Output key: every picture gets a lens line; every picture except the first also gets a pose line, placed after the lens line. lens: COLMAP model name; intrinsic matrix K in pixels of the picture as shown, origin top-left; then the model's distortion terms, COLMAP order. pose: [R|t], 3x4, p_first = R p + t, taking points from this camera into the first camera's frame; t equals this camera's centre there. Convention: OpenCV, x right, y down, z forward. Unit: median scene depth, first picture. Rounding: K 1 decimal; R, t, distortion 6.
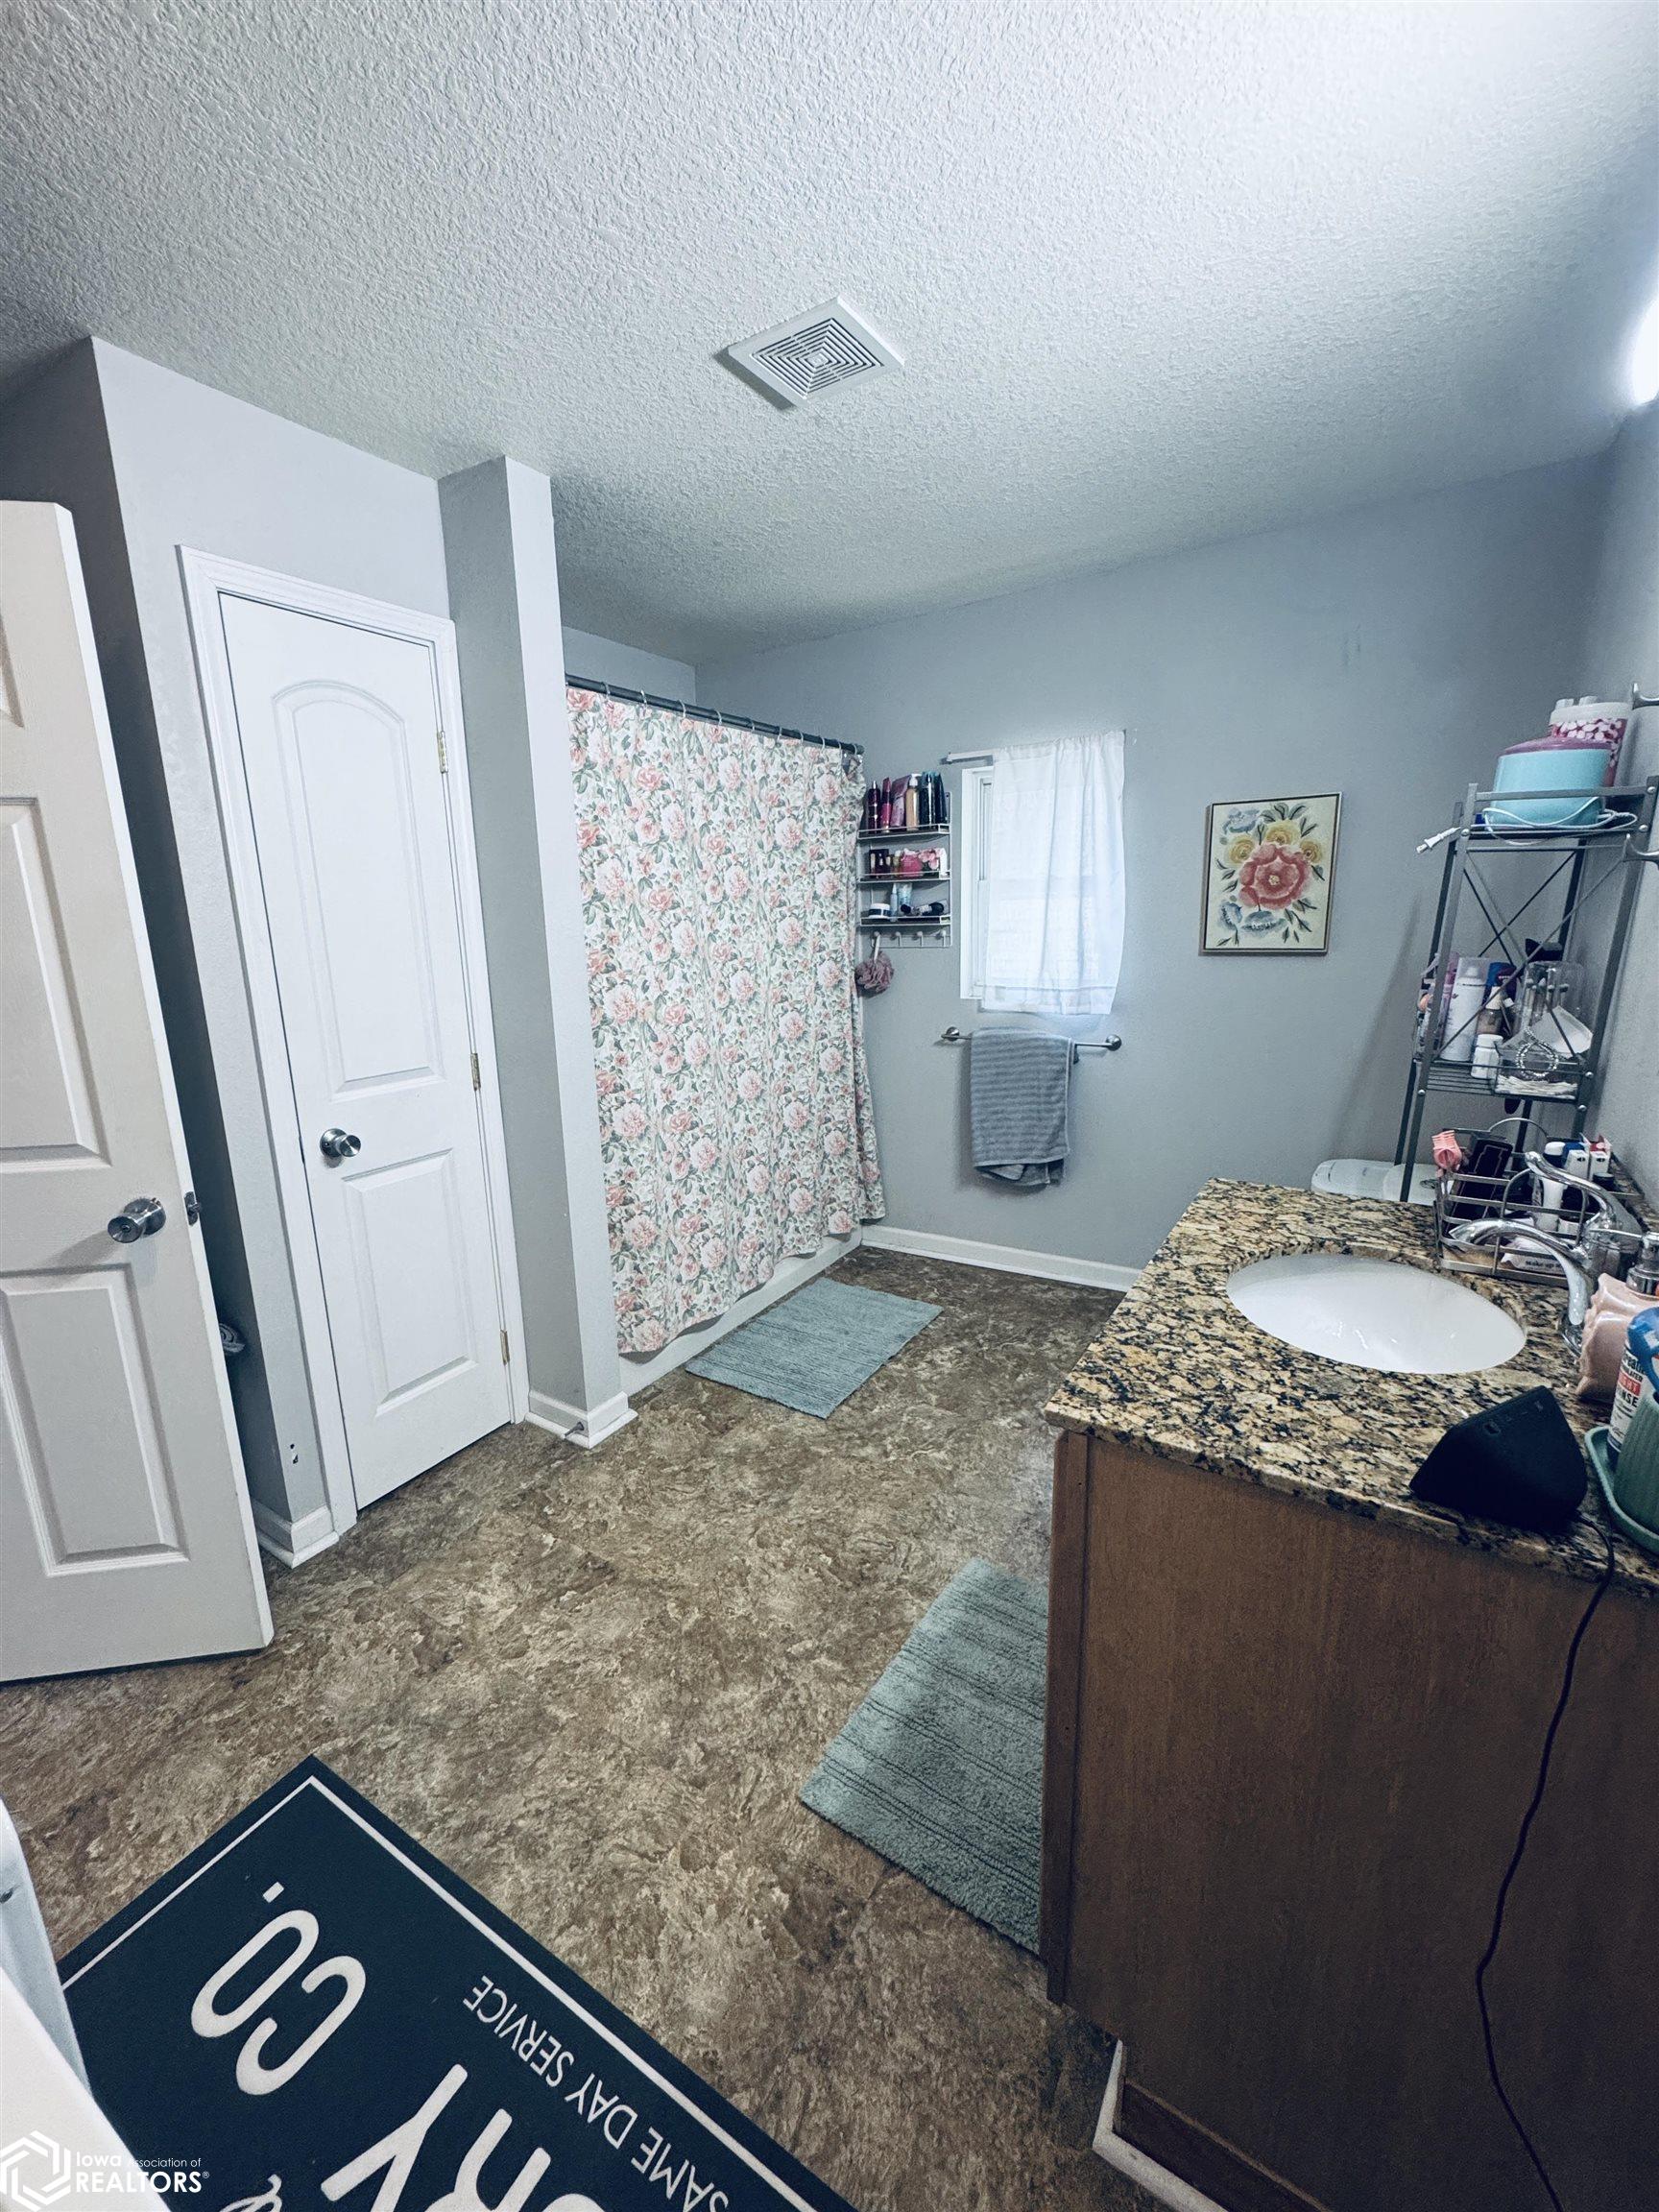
lens RADIAL K [[888.2, 0, 825.9], [0, 888.2, 1103.3], [0, 0, 1]] dist [-0.001428, -0.000056]
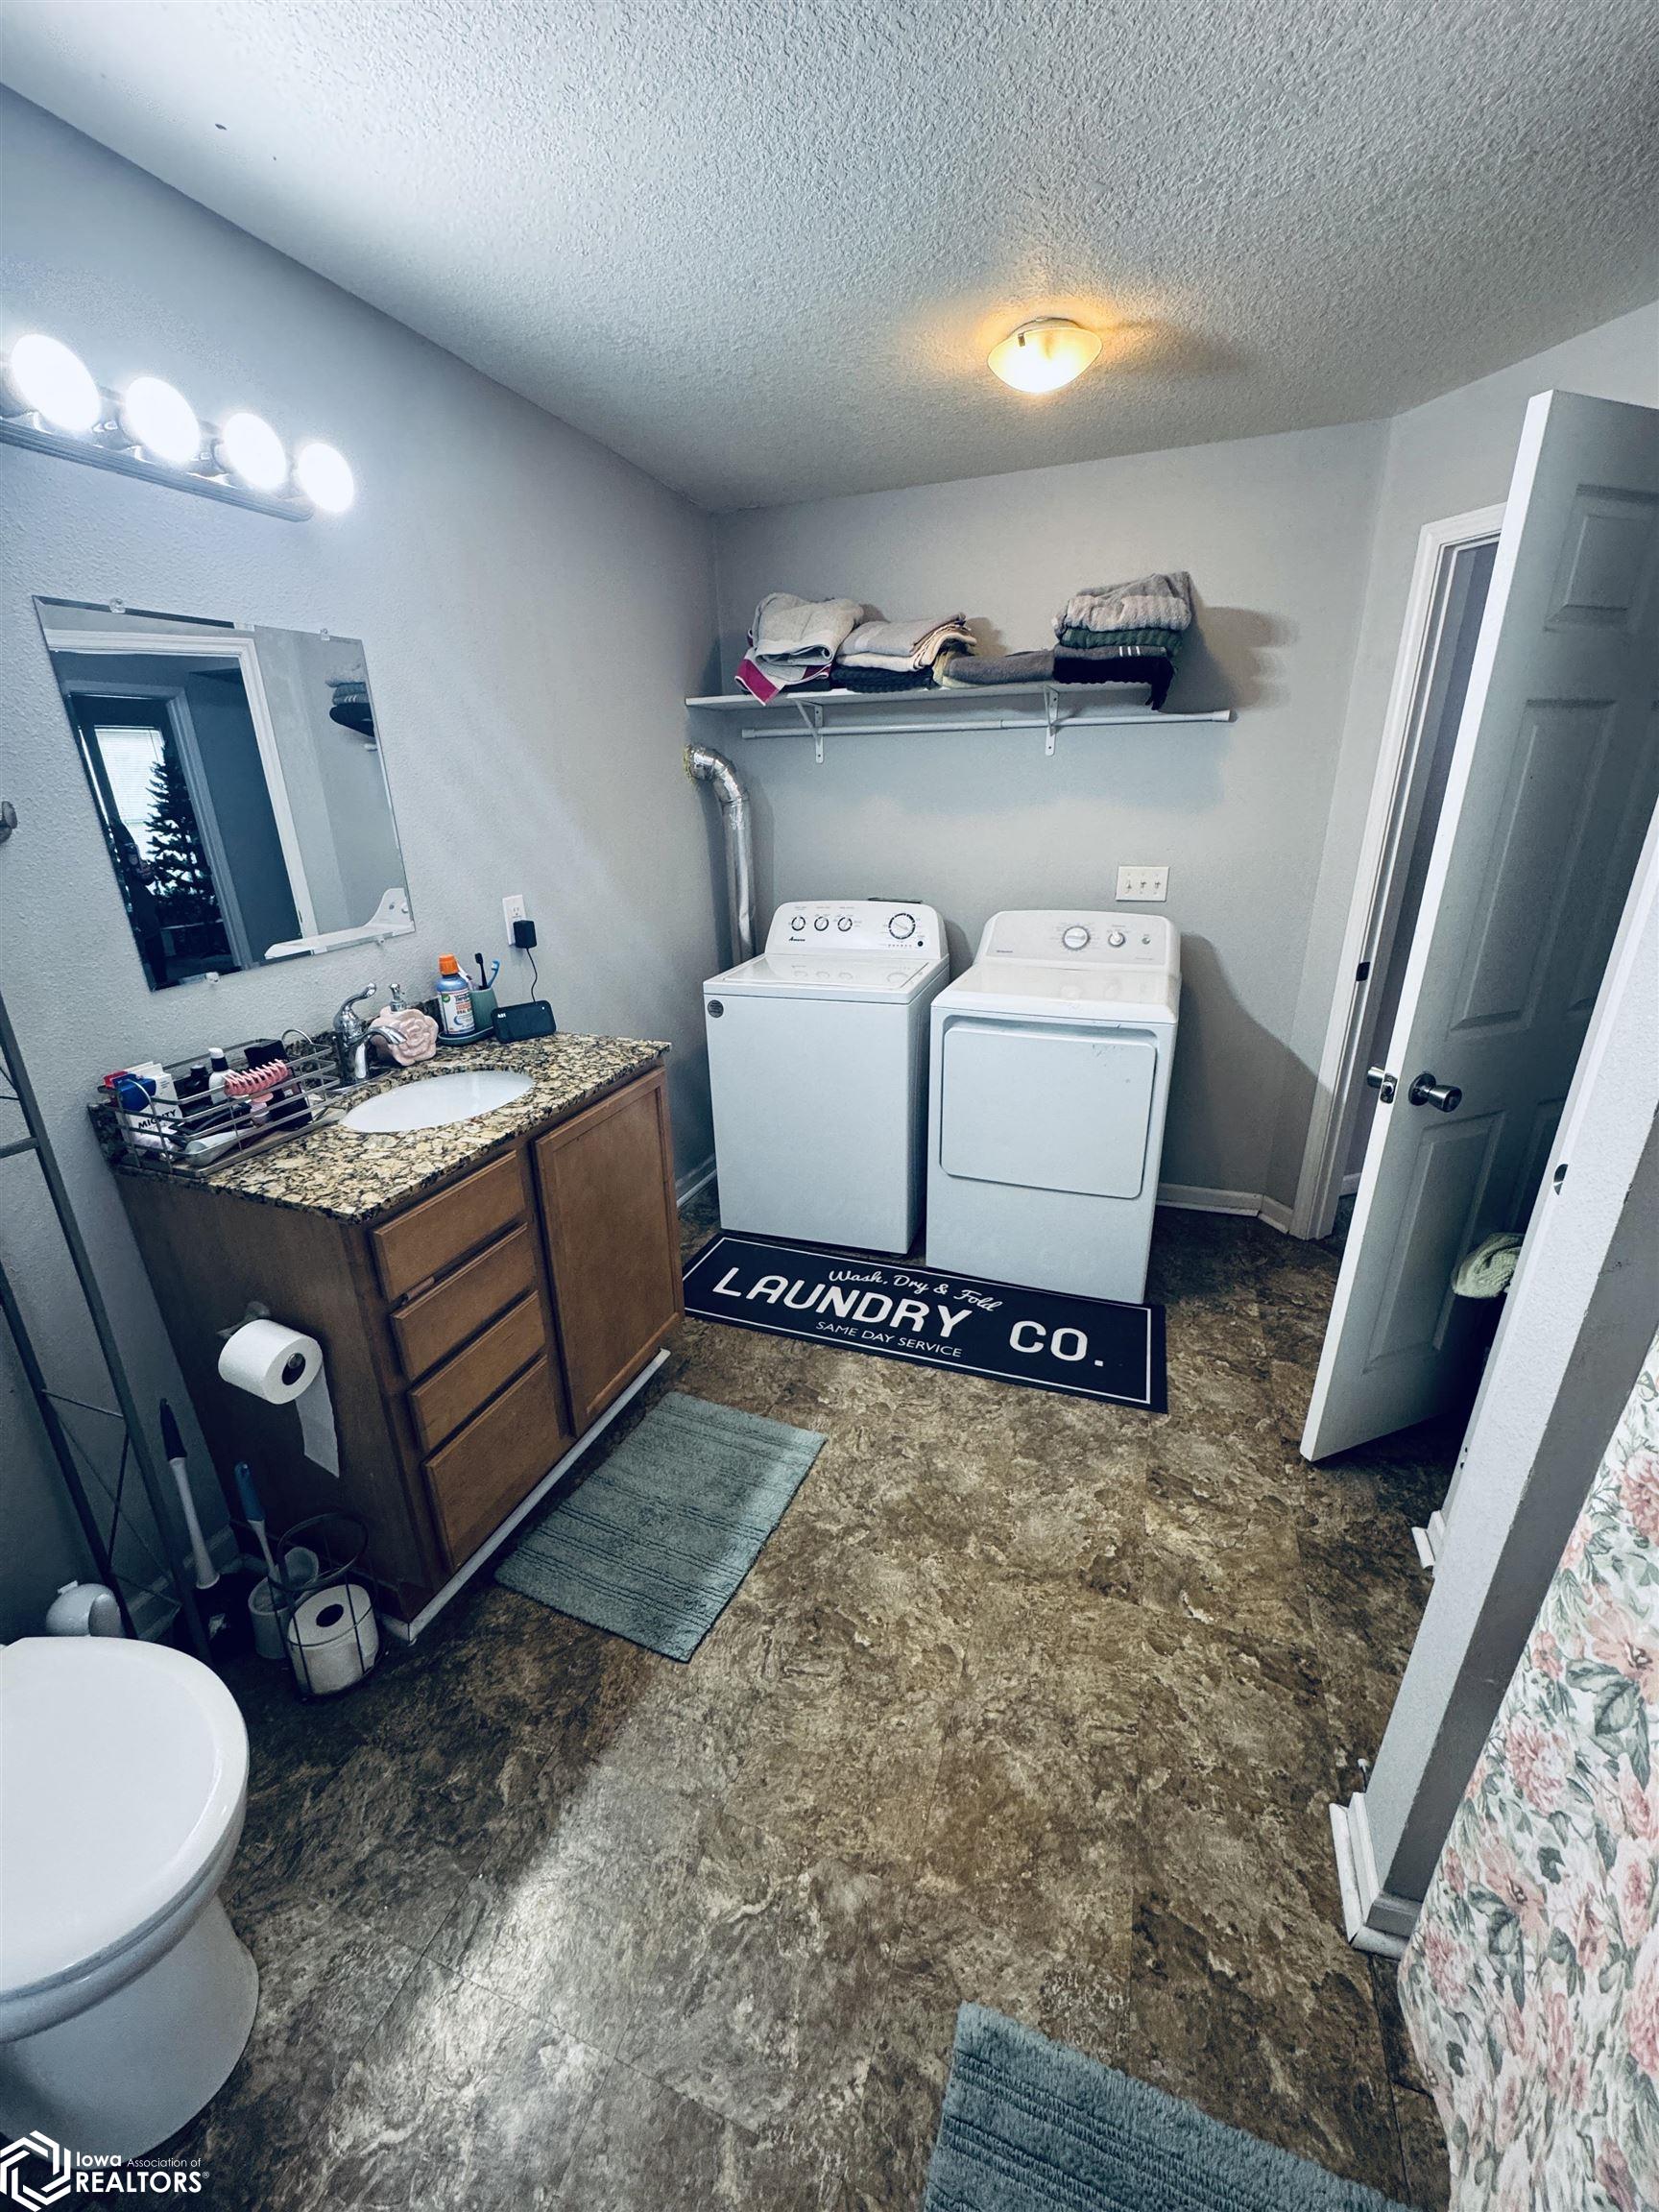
lens RADIAL K [[888.2, 0, 818.1], [0, 888.2, 1112.6], [0, 0, 1]] dist [-0.001428, -0.000056]
pose [[-0.979826, 0.106872, -0.168875, 0.173883], [-0.004676, 0.832513, 0.553986, -0.490775], [0.199796, 0.543599, -0.815219, 1.897150]]
